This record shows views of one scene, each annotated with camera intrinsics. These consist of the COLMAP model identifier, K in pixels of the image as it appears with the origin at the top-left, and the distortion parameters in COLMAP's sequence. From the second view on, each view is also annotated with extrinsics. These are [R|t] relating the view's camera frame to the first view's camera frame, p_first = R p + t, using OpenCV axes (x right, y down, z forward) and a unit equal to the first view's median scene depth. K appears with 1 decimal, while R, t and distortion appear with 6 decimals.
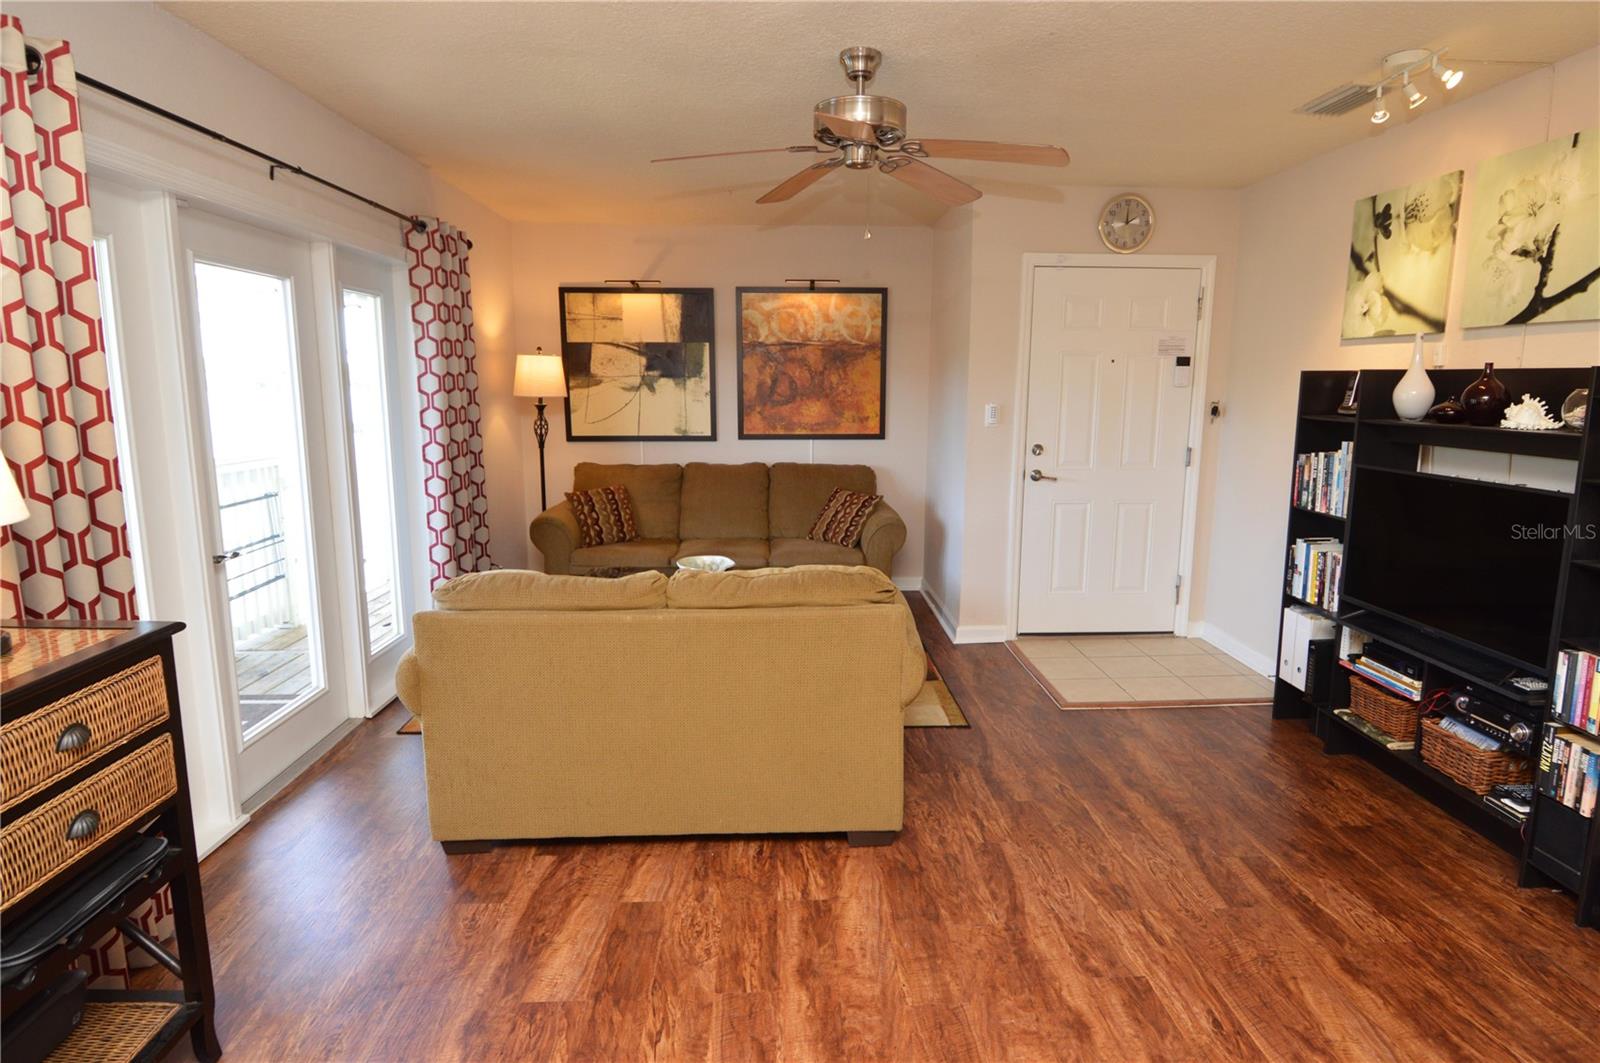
lens RADIAL K [[863.8, 0, 824.8], [0, 863.8, 527.3], [0, 0, 1]] dist [0.026142, -0.032695]
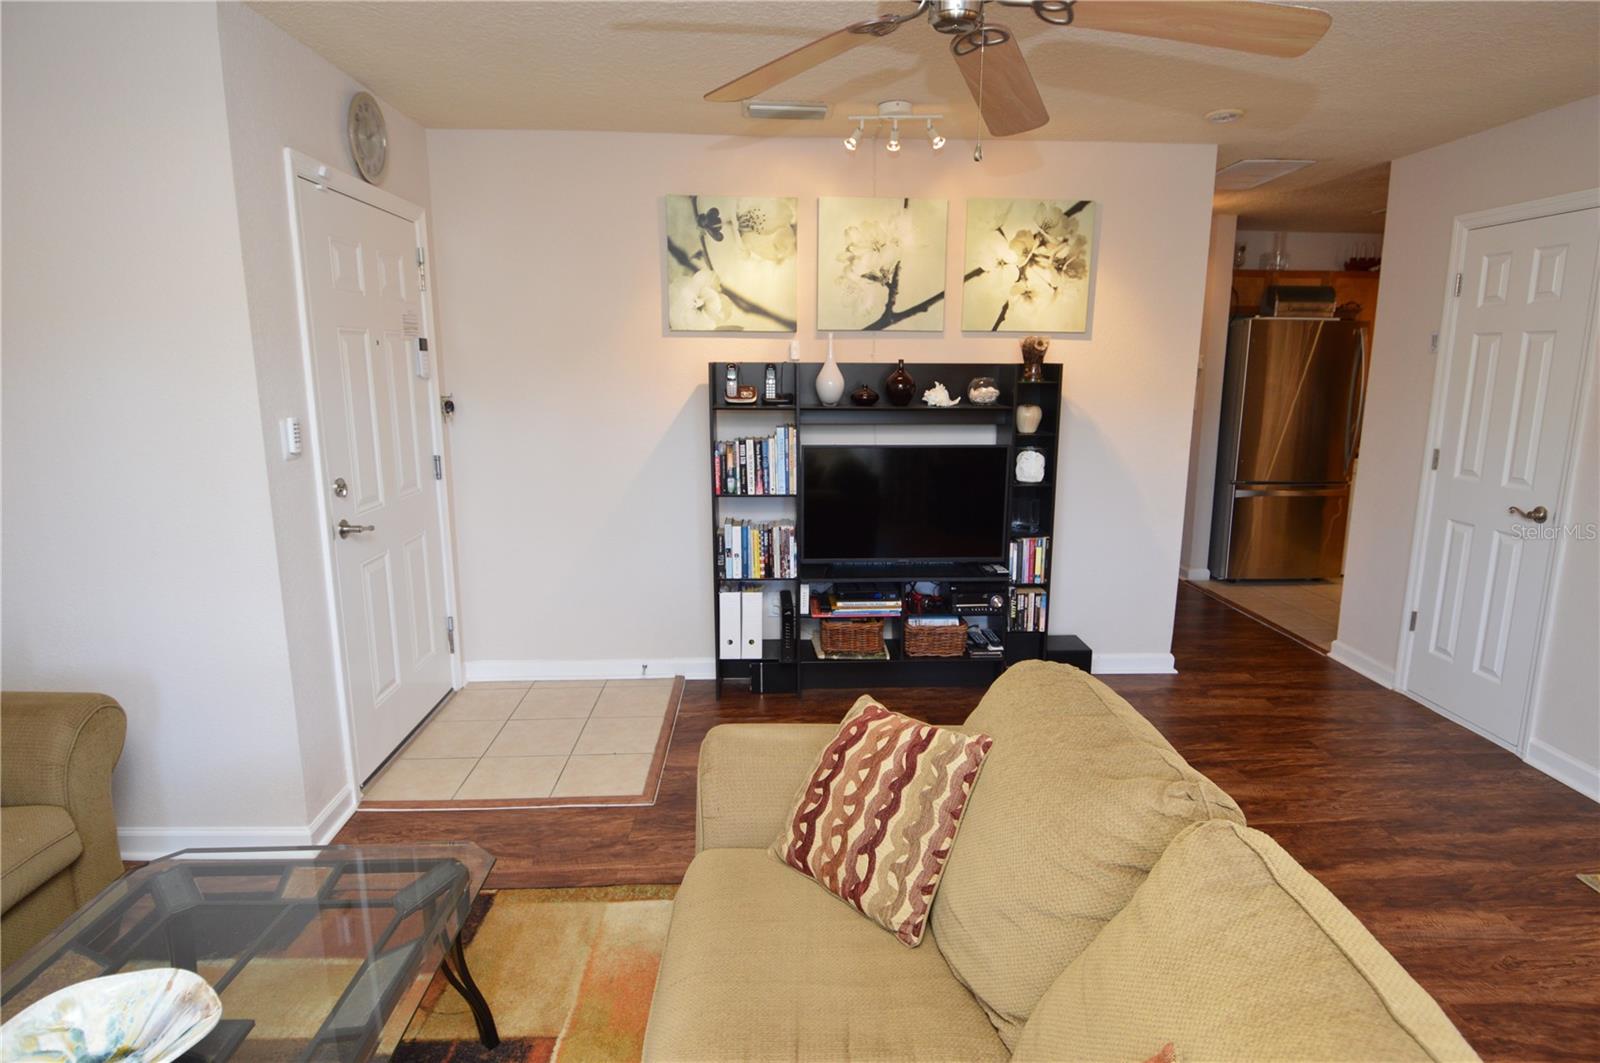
lens RADIAL K [[844.0, 0, 810.4], [0, 844.0, 522.1], [0, 0, 1]] dist [0.027818, -0.031350]
pose [[0.004214, -0.193623, 0.981067, -0.457565], [0.161003, 0.968408, 0.190433, -0.169598], [-0.986945, 0.157152, 0.035255, 0.882099]]
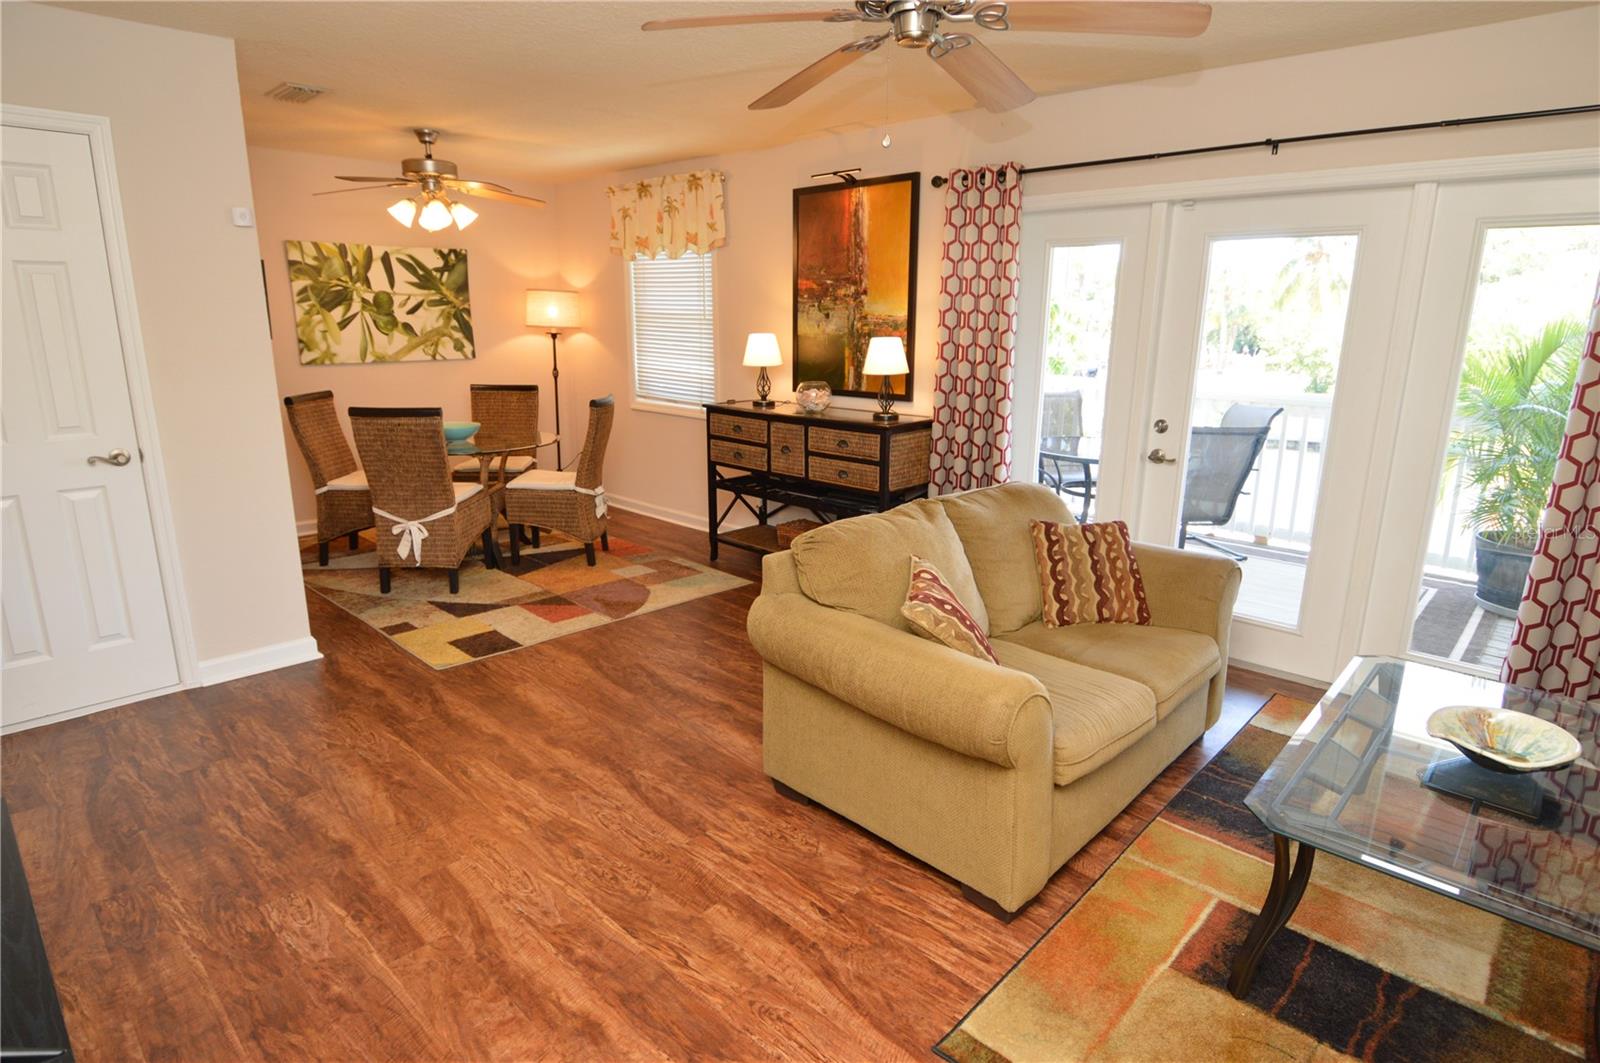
lens RADIAL K [[847.1, 0, 809.1], [0, 847.1, 525.3], [0, 0, 1]] dist [0.022011, -0.033860]
pose [[-0.724594, 0.149816, -0.672695, 0.520526], [-0.130529, 0.928586, 0.347406, -0.211225], [0.676702, 0.339534, -0.653292, 1.220135]]
